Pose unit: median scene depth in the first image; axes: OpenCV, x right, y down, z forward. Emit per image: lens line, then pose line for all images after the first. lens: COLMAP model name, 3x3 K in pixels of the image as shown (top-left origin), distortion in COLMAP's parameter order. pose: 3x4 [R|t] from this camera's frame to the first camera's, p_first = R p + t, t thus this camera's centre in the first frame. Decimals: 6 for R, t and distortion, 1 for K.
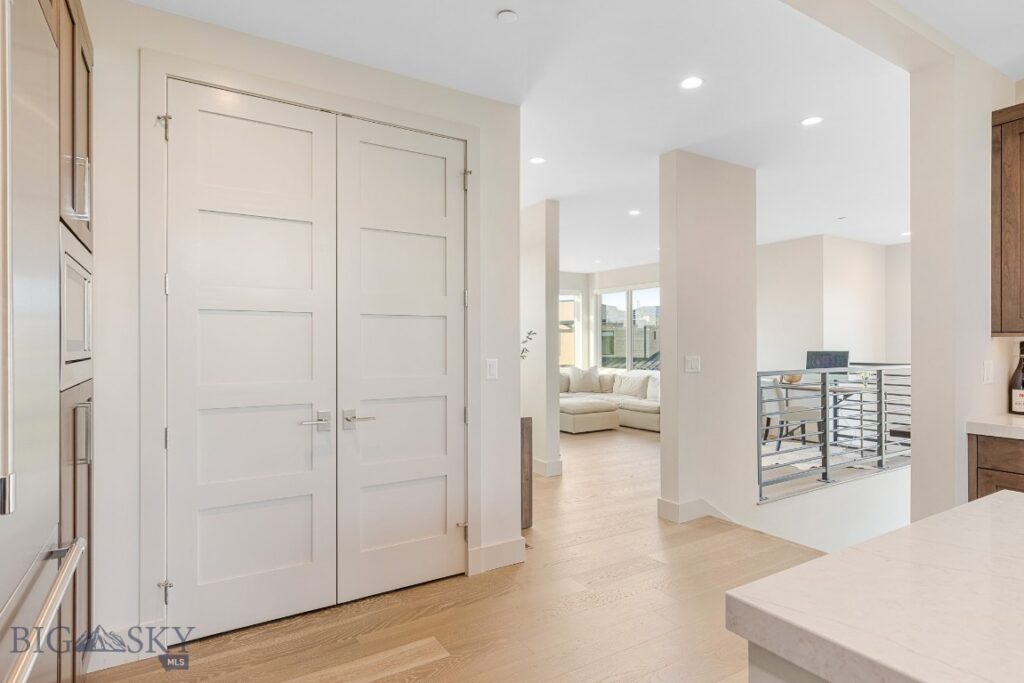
lens RADIAL K [[546.5, 0, 512.0], [0, 546.5, 341.5], [0, 0, 1]] dist [0.000260, 0.000062]
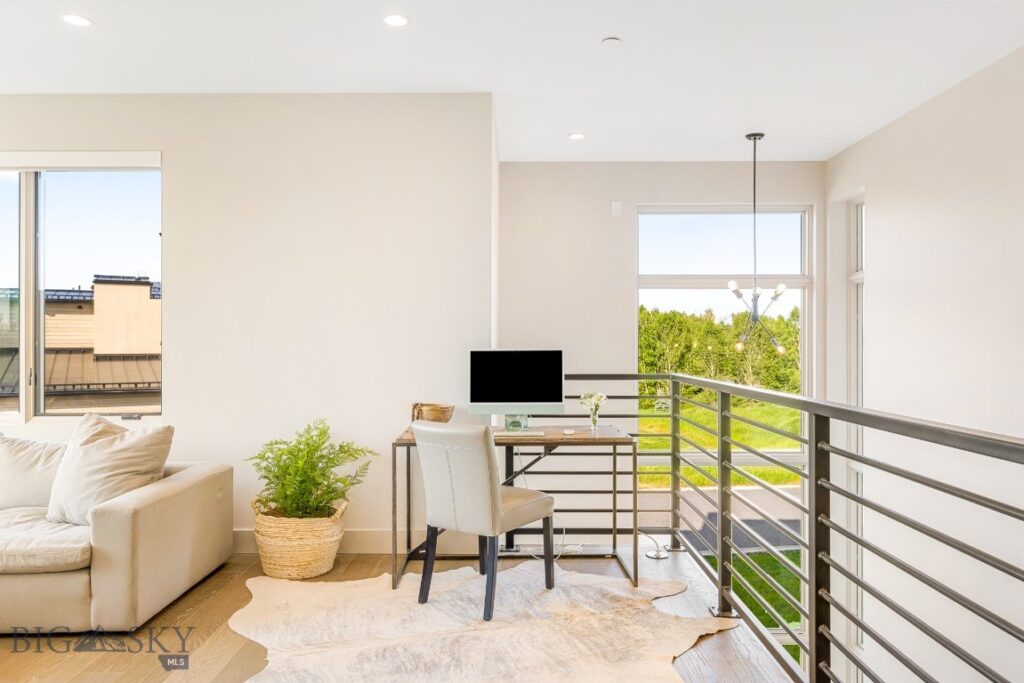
lens RADIAL K [[733.3, 0, 518.0], [0, 733.3, 335.8], [0, 0, 1]] dist [-0.002035, -0.003678]
pose [[0.527179, 0.007775, 0.849719, 0.047501], [-0.003380, 0.999969, -0.007052, 0.006916], [-0.849747, 0.000846, 0.527189, 0.477051]]
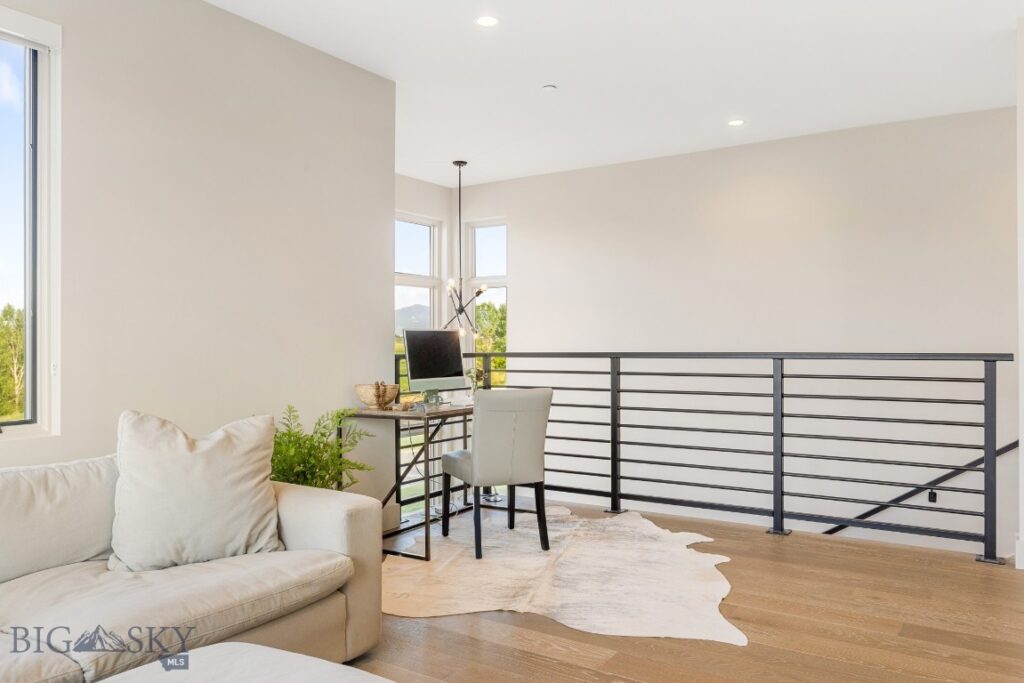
lens RADIAL K [[753.0, 0, 512.0], [0, 753.0, 341.5], [0, 0, 1]] dist [0.000535, 0.003512]
pose [[-0.420260, 0.006065, 0.907383, -0.041120], [-0.001201, 0.999973, -0.007240, 0.022354], [-0.907403, -0.004133, -0.420241, 0.849051]]
